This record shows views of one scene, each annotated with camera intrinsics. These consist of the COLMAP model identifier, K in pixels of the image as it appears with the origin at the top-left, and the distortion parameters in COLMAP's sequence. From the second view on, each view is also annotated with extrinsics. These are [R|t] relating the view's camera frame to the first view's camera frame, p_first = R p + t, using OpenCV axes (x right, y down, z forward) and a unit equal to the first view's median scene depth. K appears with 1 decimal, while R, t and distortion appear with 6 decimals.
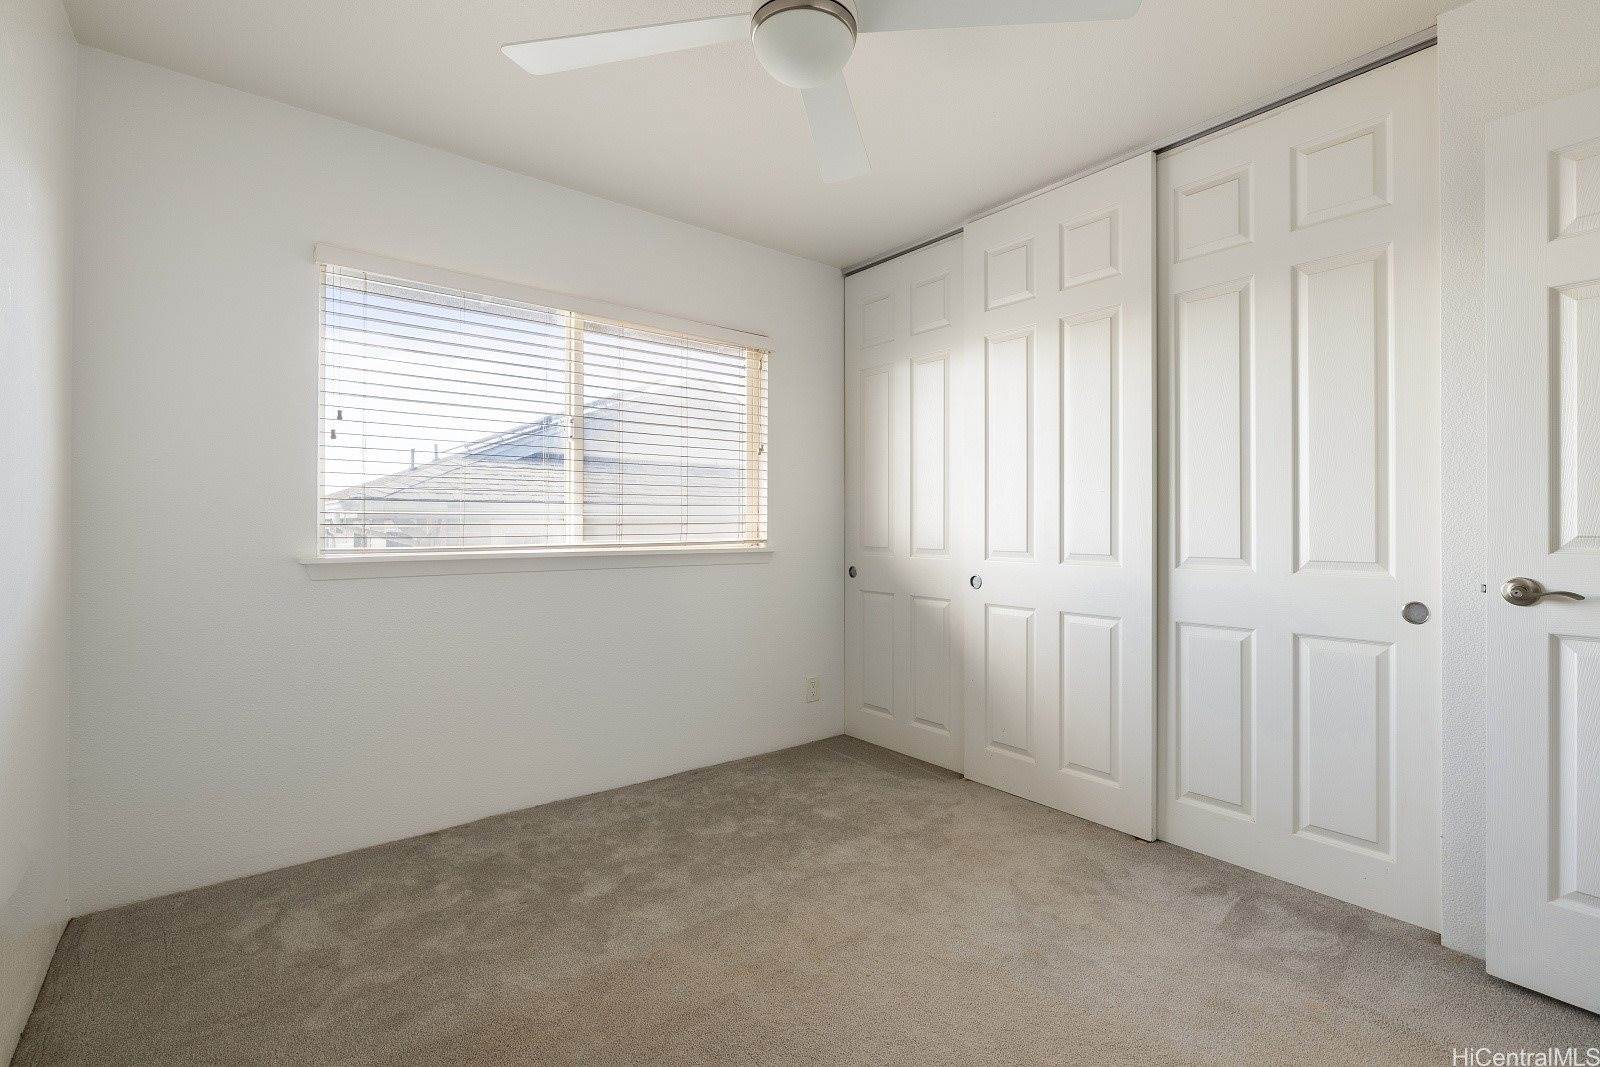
lens RADIAL K [[728.8, 0, 798.6], [0, 728.8, 513.4], [0, 0, 1]] dist [-0.000282, 0.000335]
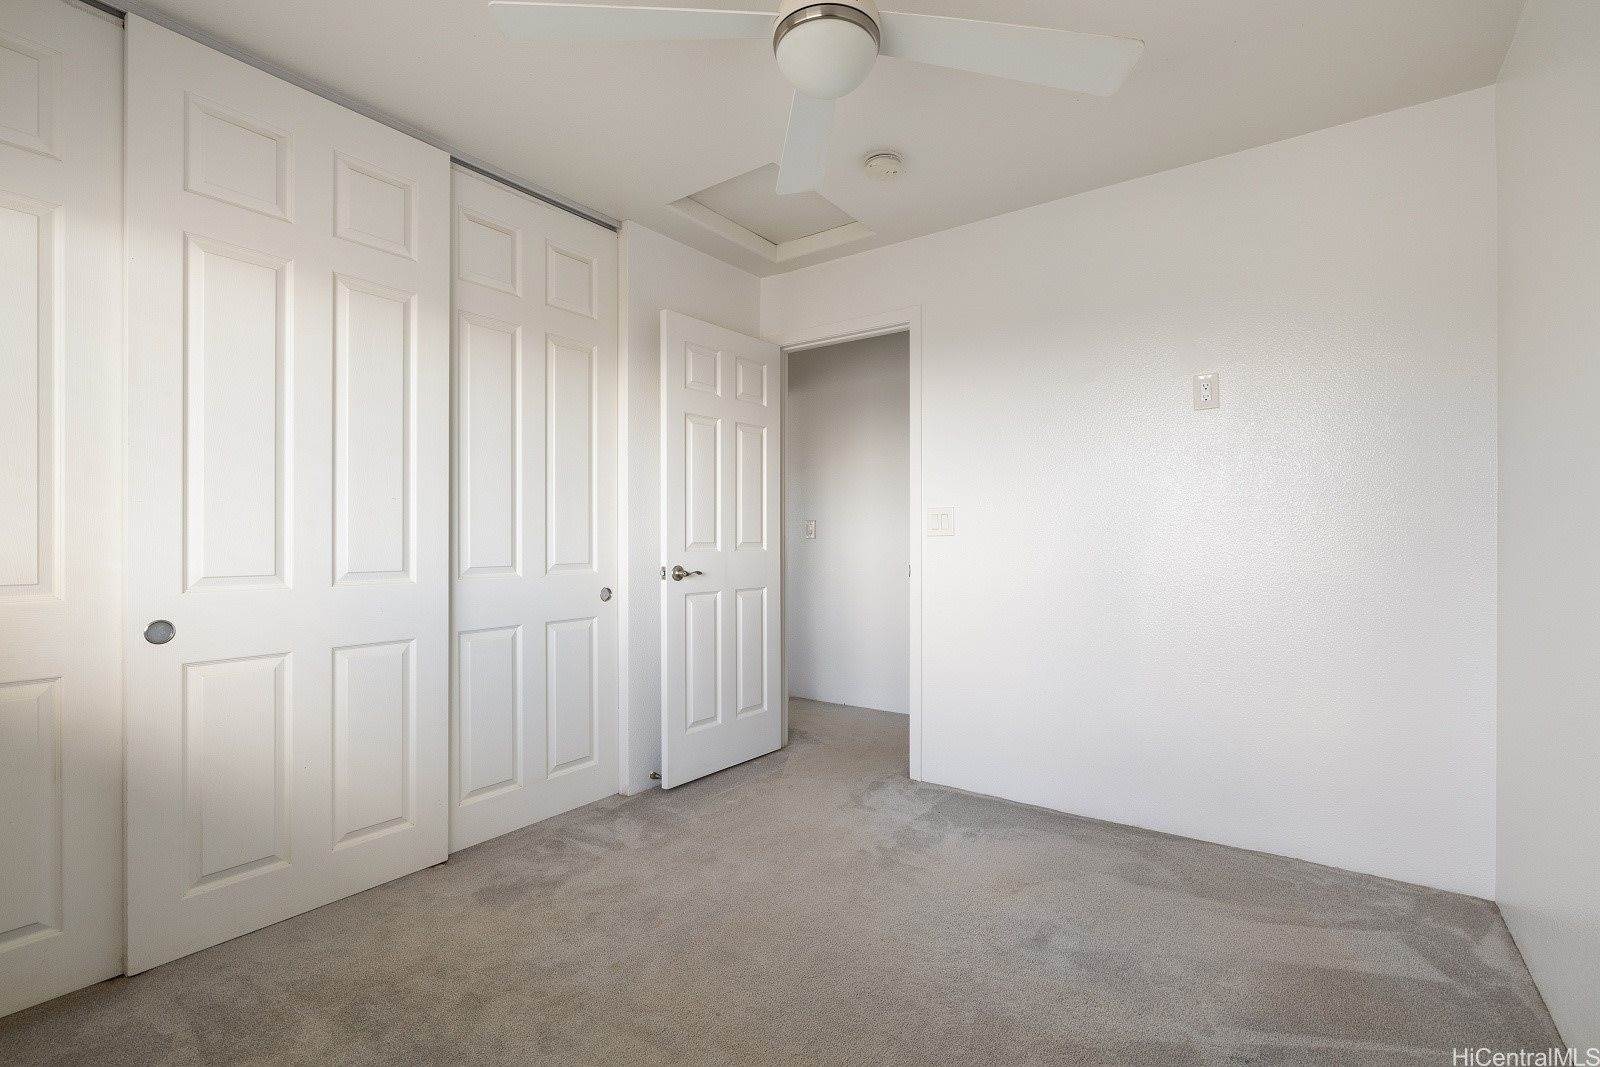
lens RADIAL K [[716.5, 0, 803.2], [0, 716.5, 544.2], [0, 0, 1]] dist [-0.002271, -0.000141]
pose [[-0.270437, -0.000295, 0.962738, -0.572047], [-0.006352, 0.999979, -0.001478, 0.024648], [-0.962717, -0.006515, -0.270433, 0.805602]]
